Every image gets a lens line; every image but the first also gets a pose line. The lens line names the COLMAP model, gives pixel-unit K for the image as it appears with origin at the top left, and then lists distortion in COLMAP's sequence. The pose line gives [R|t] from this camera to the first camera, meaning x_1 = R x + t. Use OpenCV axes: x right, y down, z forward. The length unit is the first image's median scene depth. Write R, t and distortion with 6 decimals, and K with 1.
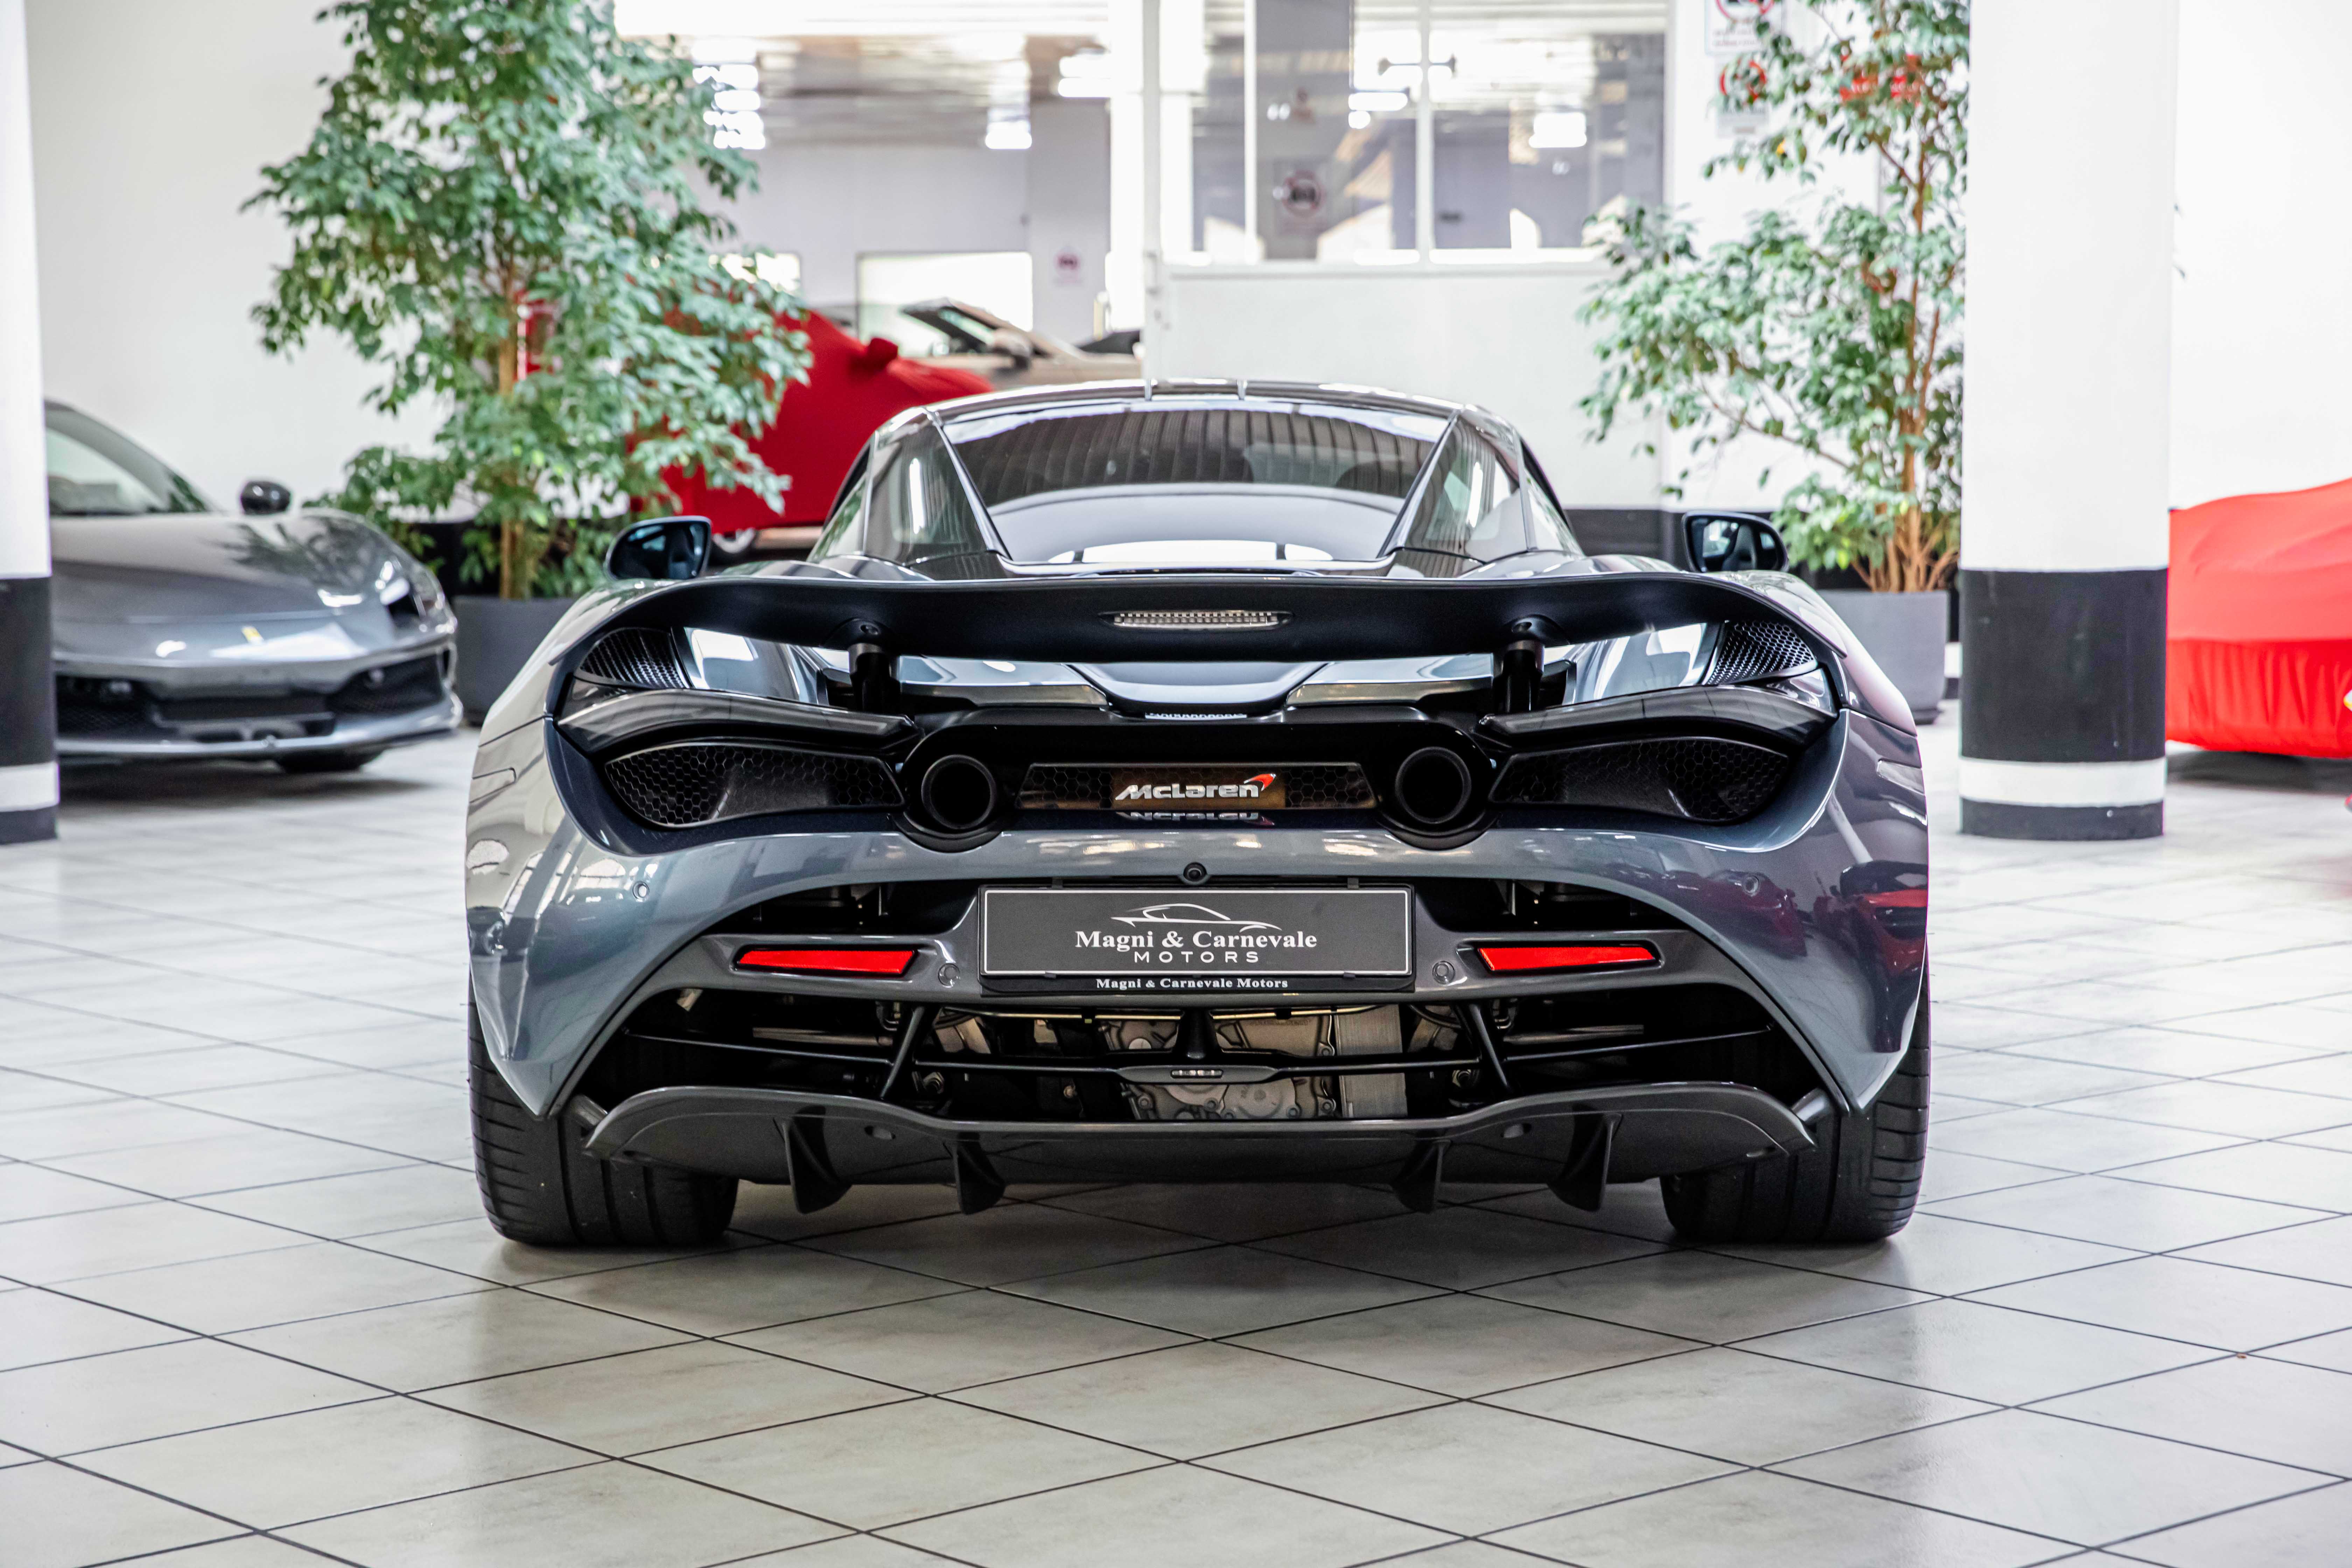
lens RADIAL K [[4529.5, 0, 1176.0], [0, 4529.5, 784.0], [0, 0, 1]] dist [0.270280, -0.019142]
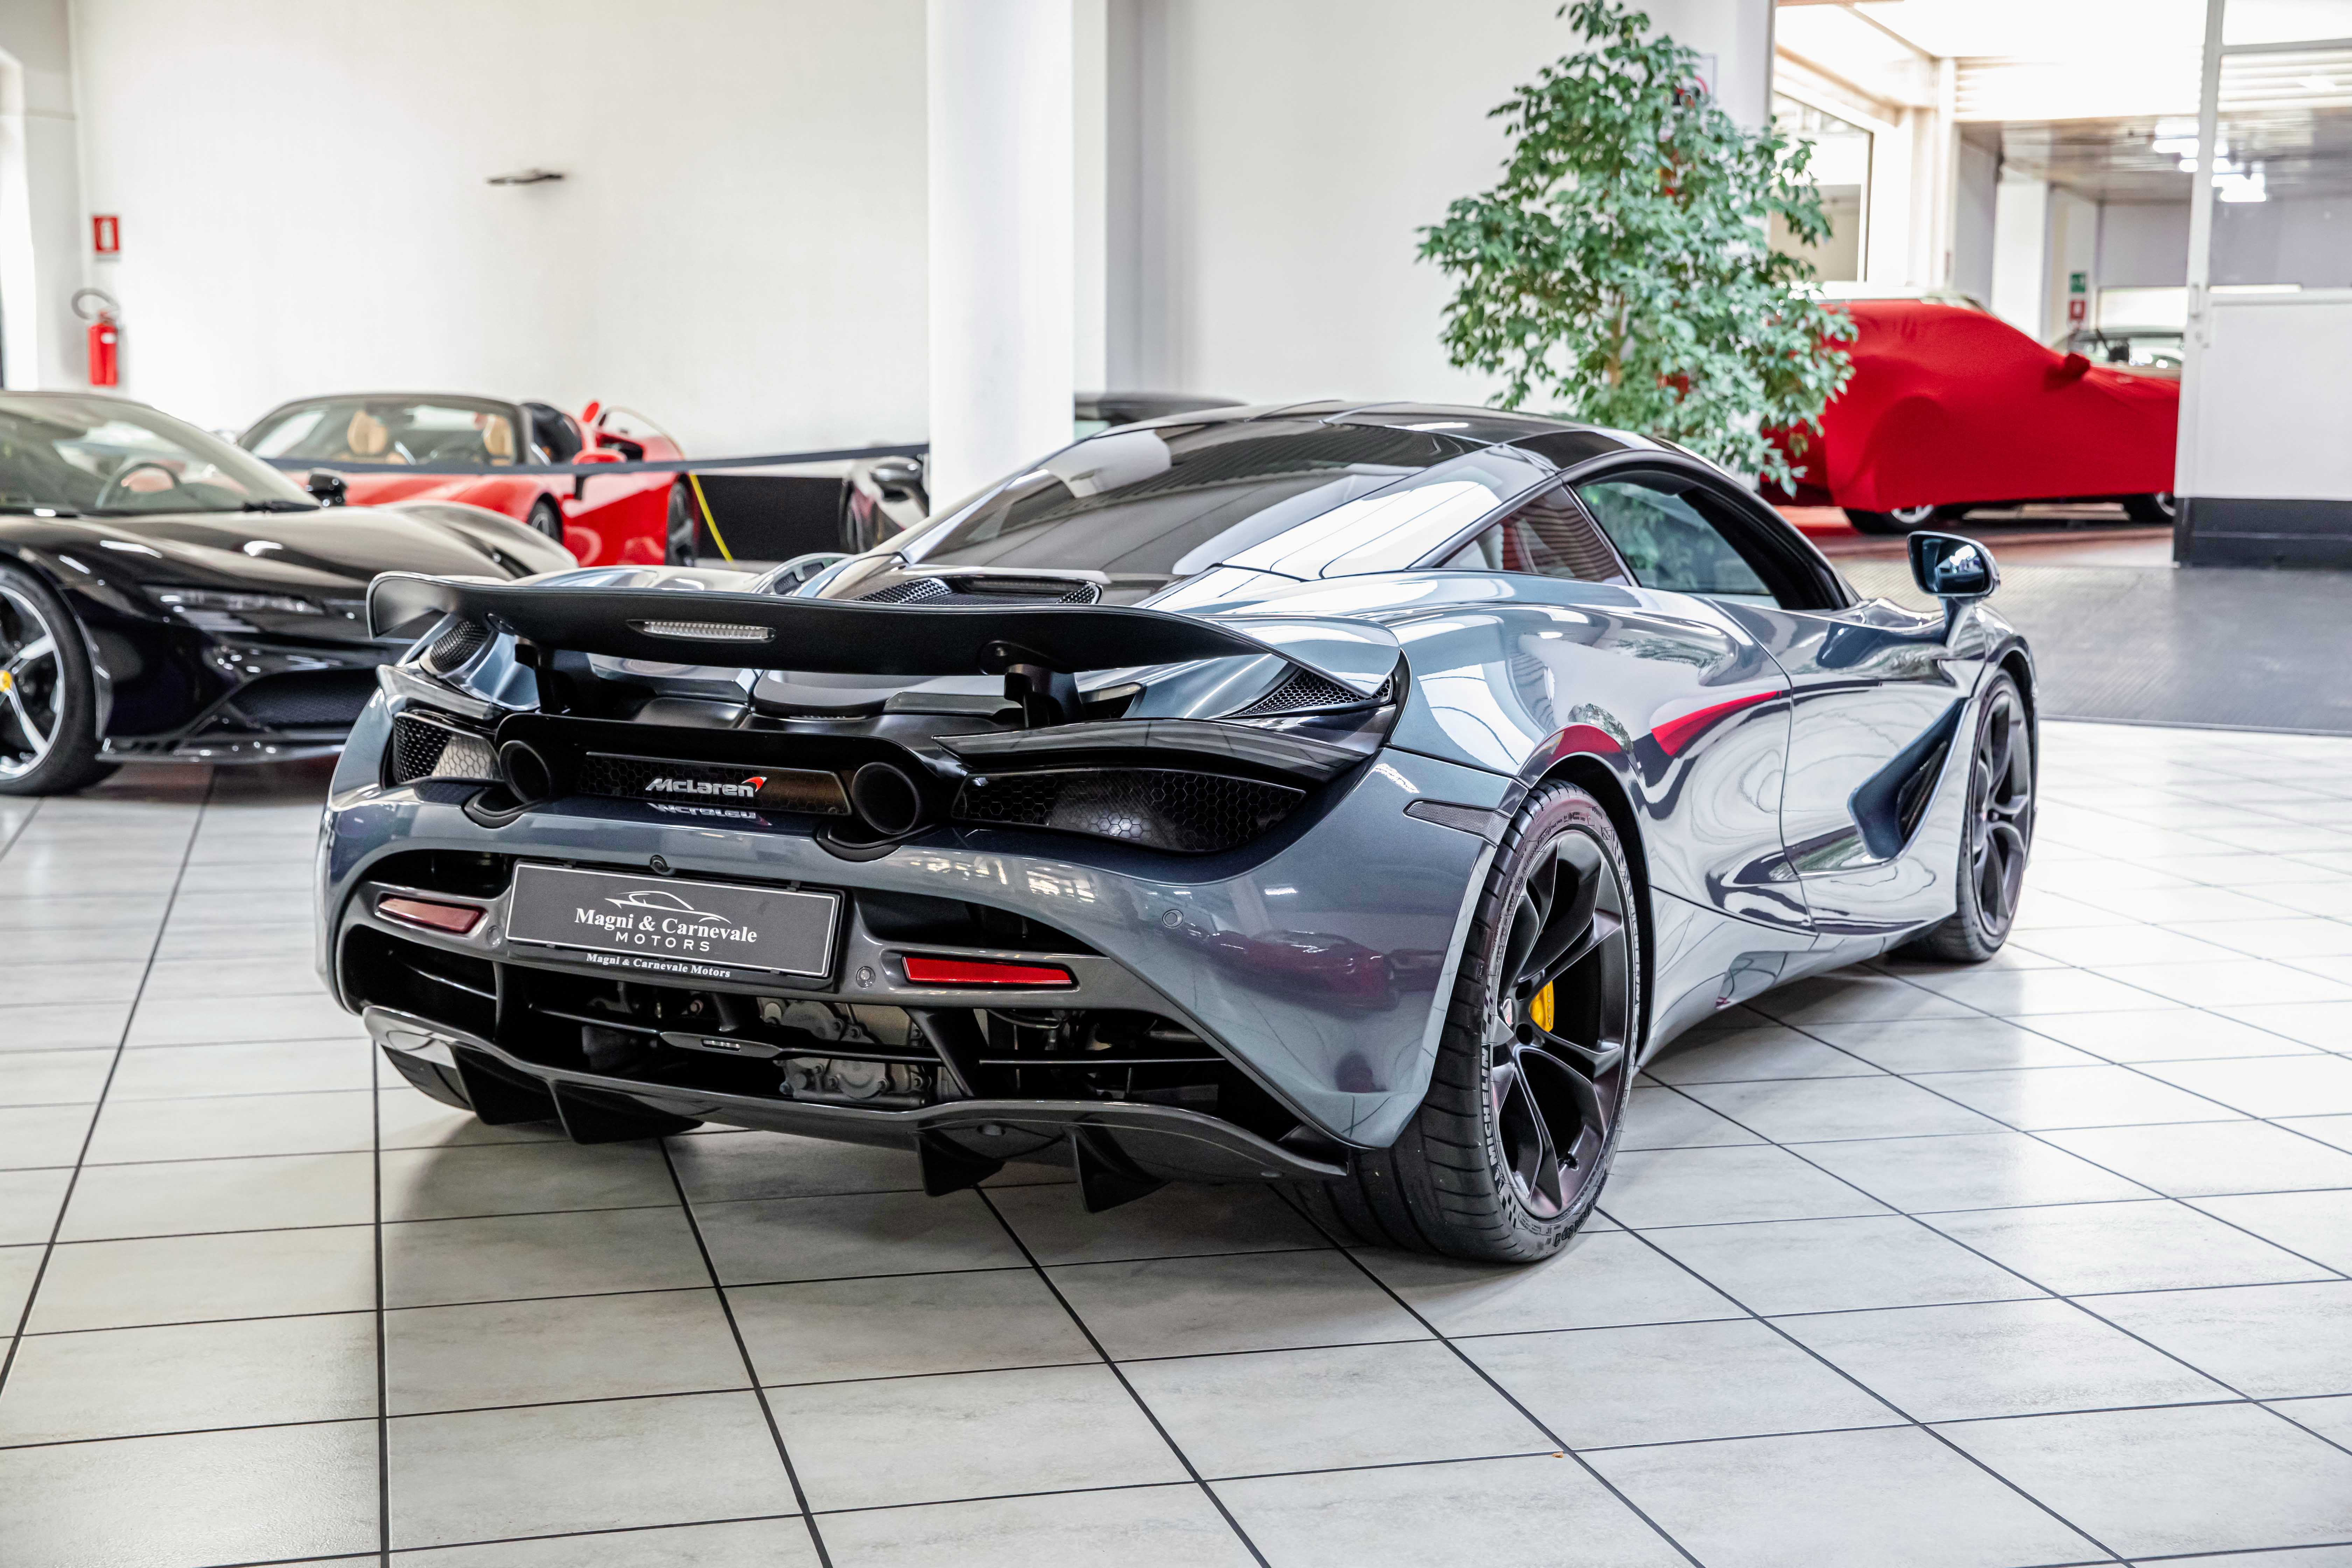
lens RADIAL K [[3164.2, 0, 1176.0], [0, 3164.2, 784.0], [0, 0, 1]] dist [0.134226, -0.017763]
pose [[0.889491, 0.071425, -0.451336, 0.447382], [-0.054092, 0.997222, 0.051208, -0.044282], [0.453739, -0.021135, 0.890884, 0.374456]]
